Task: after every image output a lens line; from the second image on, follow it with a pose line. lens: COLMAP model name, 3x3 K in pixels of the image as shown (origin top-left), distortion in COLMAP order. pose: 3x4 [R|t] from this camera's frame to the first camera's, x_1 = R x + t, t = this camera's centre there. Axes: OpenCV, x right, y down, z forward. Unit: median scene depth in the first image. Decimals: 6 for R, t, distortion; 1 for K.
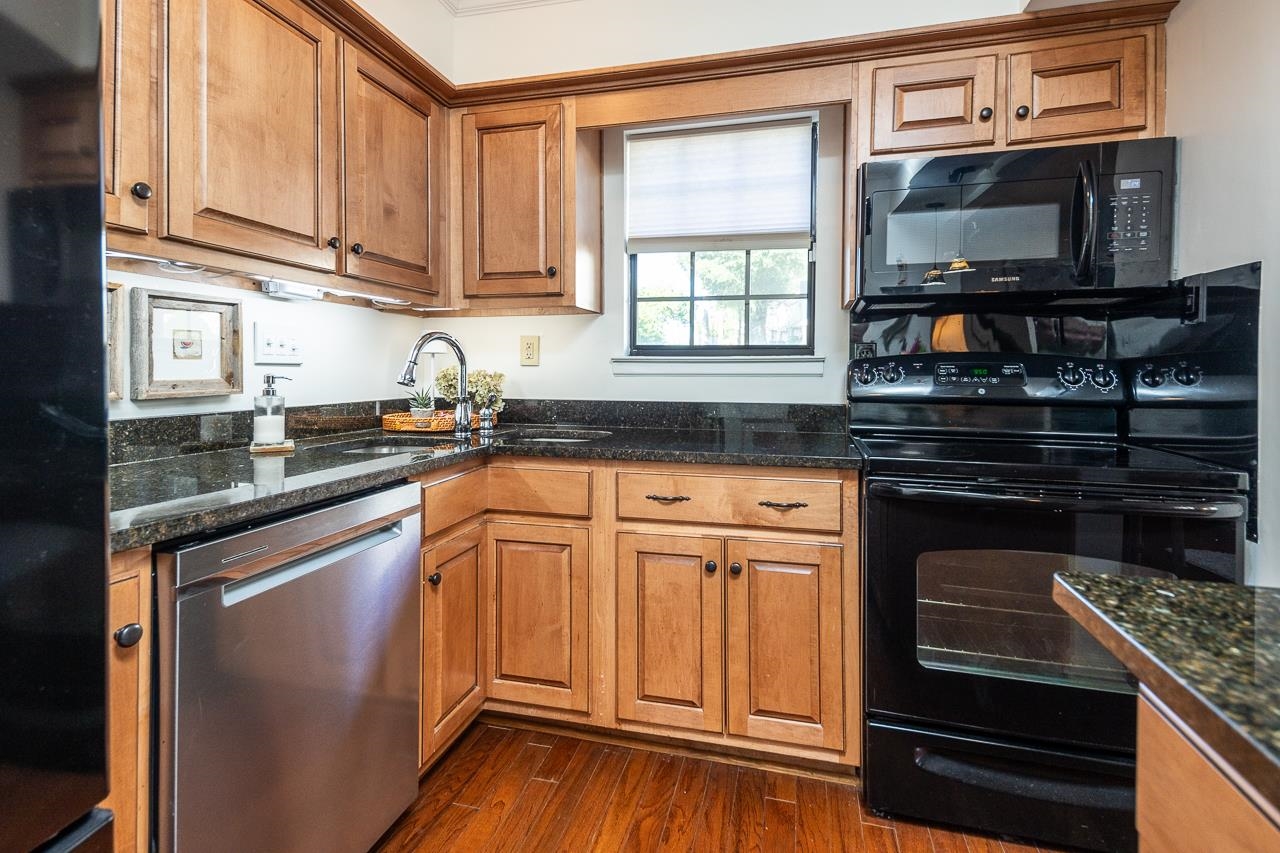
lens RADIAL K [[607.4, 0, 659.2], [0, 607.4, 378.9], [0, 0, 1]] dist [0.040937, -0.012957]
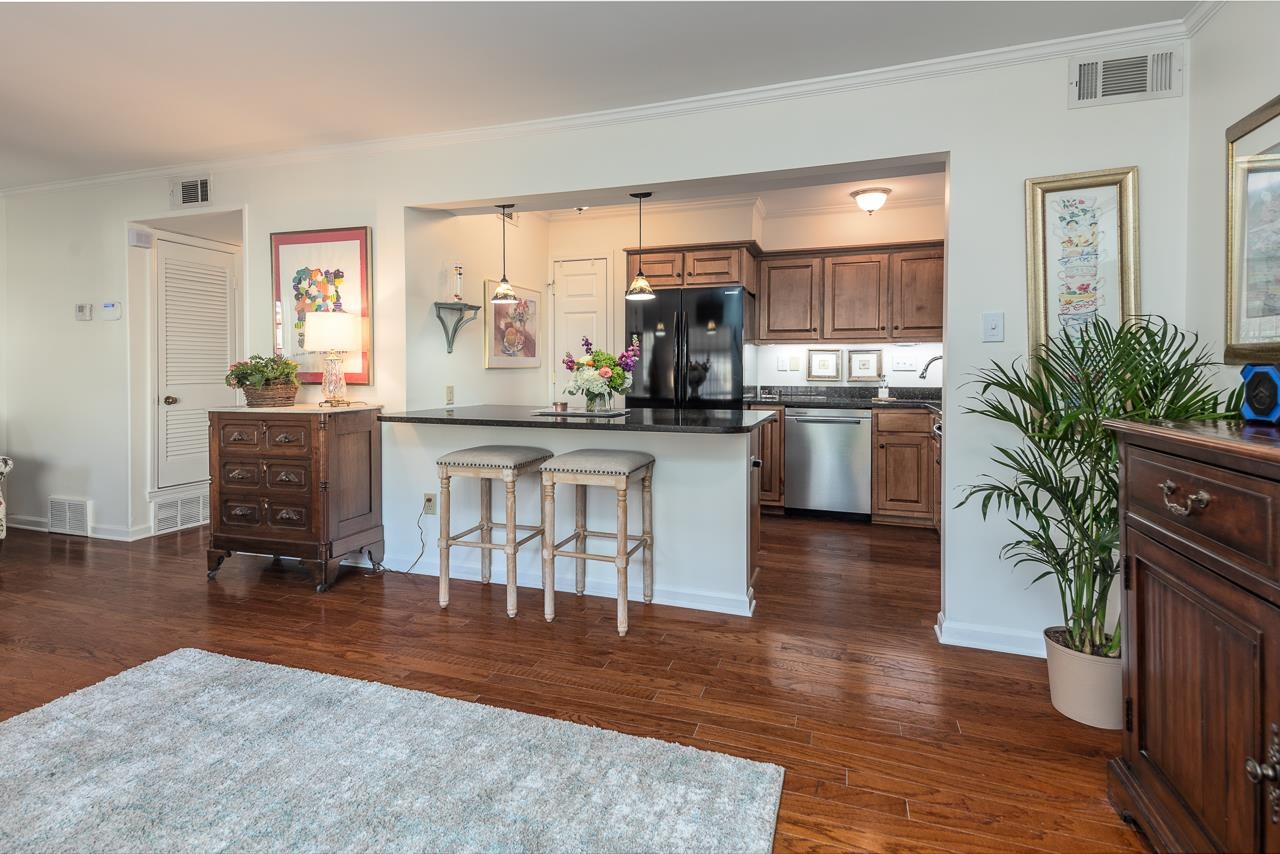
lens RADIAL K [[607.4, 0, 651.0], [0, 607.4, 375.6], [0, 0, 1]] dist [0.040937, -0.012957]
pose [[-0.072045, 0.003701, -0.997395, 2.105623], [-0.016488, 0.999852, 0.004901, 0.002888], [0.997265, 0.016798, -0.071973, 0.114369]]
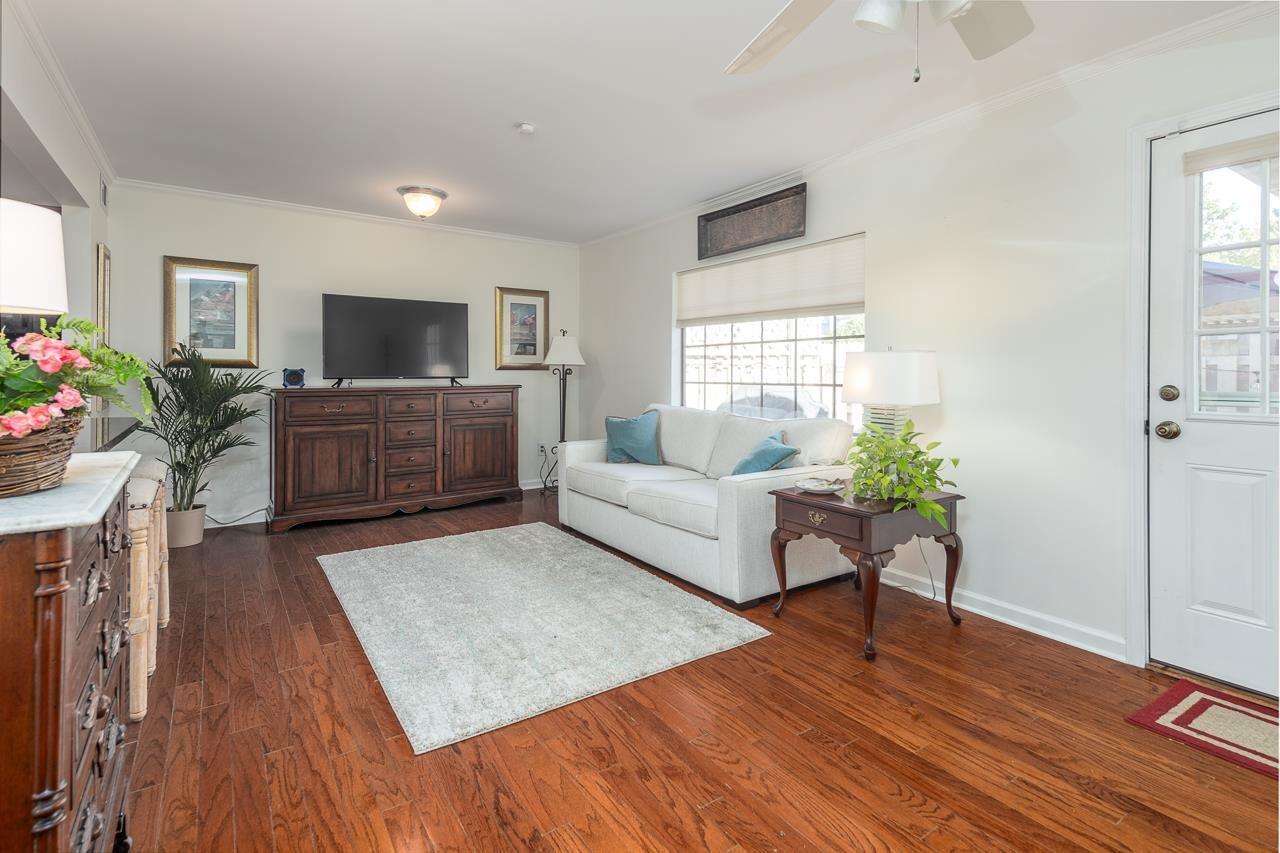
lens RADIAL K [[607.4, 0, 637.5], [0, 607.4, 371.8], [0, 0, 1]] dist [0.040937, -0.012957]
pose [[0.677337, 0.007330, 0.735636, 0.464543], [0.006651, 0.999848, -0.016086, 0.034373], [-0.735643, 0.015788, 0.677186, -1.778414]]
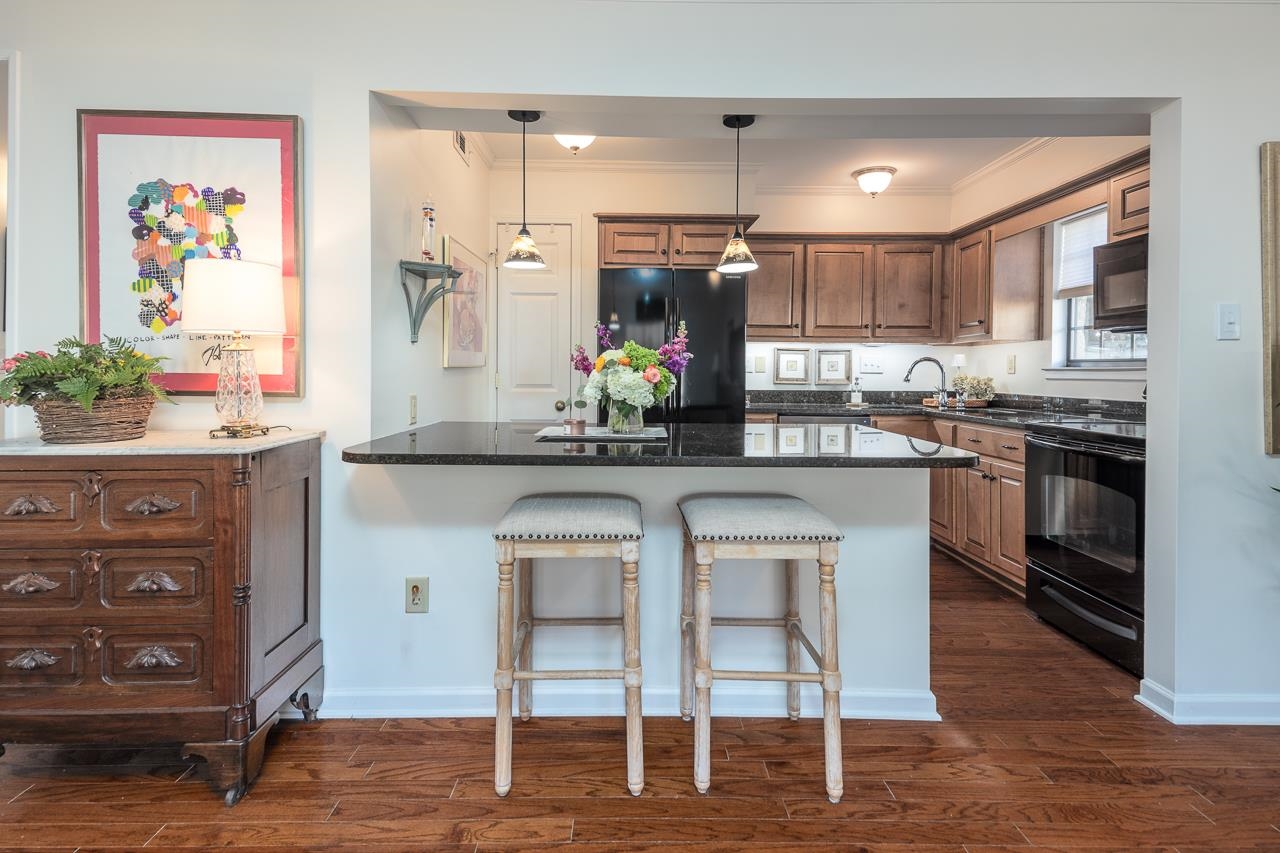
lens RADIAL K [[607.4, 0, 624.9], [0, 607.4, 370.9], [0, 0, 1]] dist [0.040937, -0.012957]
pose [[0.241241, -0.002960, -0.970461, 1.518439], [-0.020967, 0.999746, -0.008262, 0.008312], [0.970239, 0.022341, 0.241118, -0.537334]]
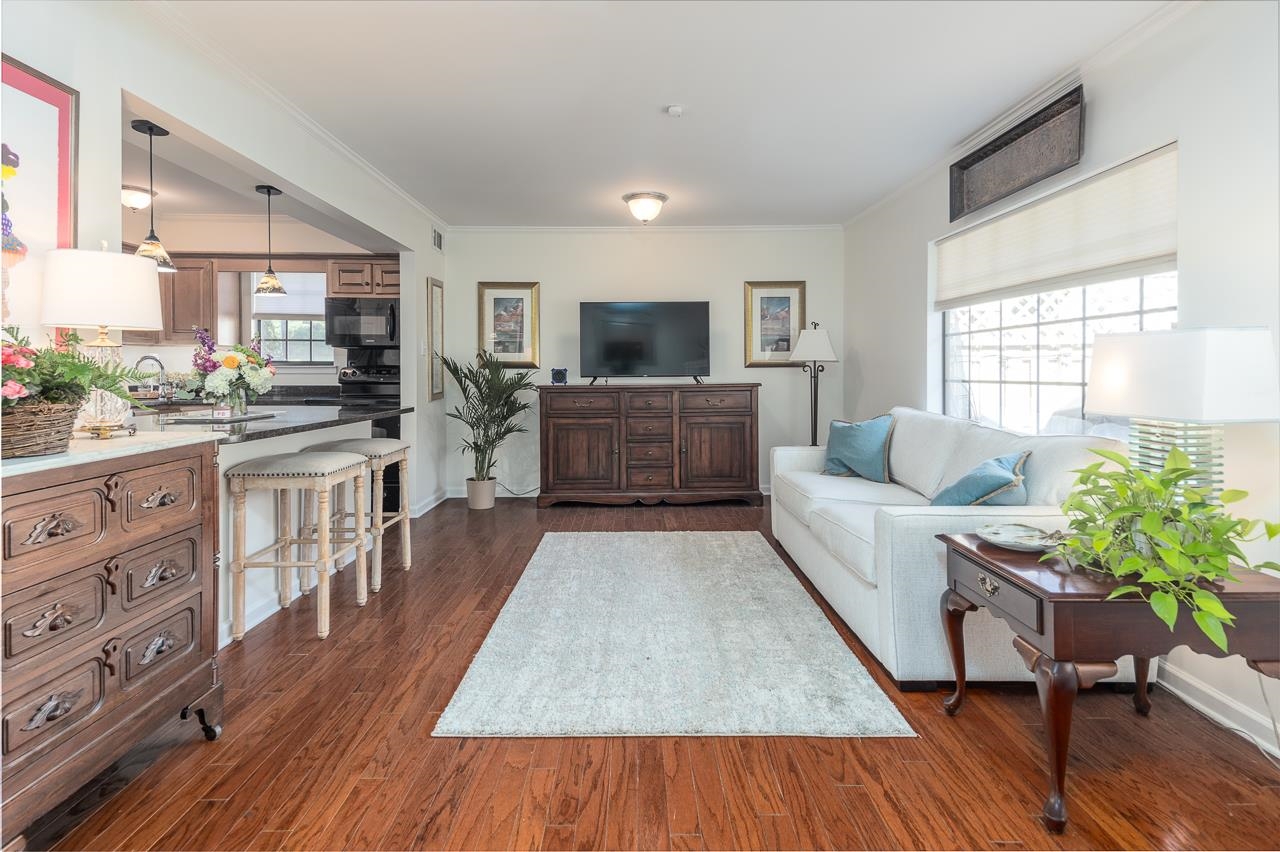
lens RADIAL K [[607.4, 0, 631.3], [0, 607.4, 368.6], [0, 0, 1]] dist [0.040937, -0.012957]
pose [[0.974035, -0.000596, 0.226395, 1.004565], [0.005389, 0.999774, -0.020551, 0.034930], [-0.226331, 0.021238, 0.973819, -1.924722]]
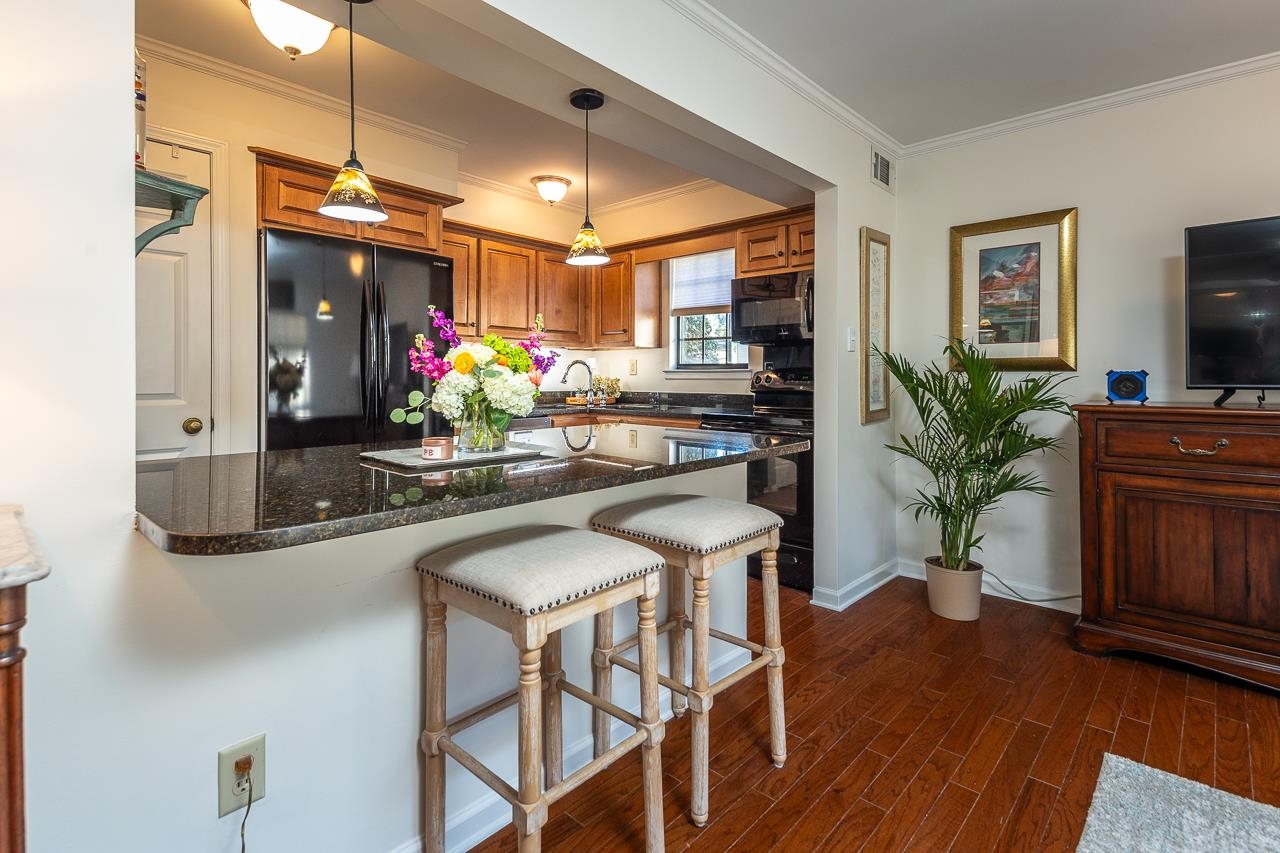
lens RADIAL K [[607.4, 0, 639.5], [0, 607.4, 379.1], [0, 0, 1]] dist [0.040937, -0.012957]
pose [[0.868559, 0.002557, -0.495579, 1.047577], [-0.008574, 0.999915, -0.009867, 0.017269], [0.495512, 0.012819, 0.868507, -0.941491]]
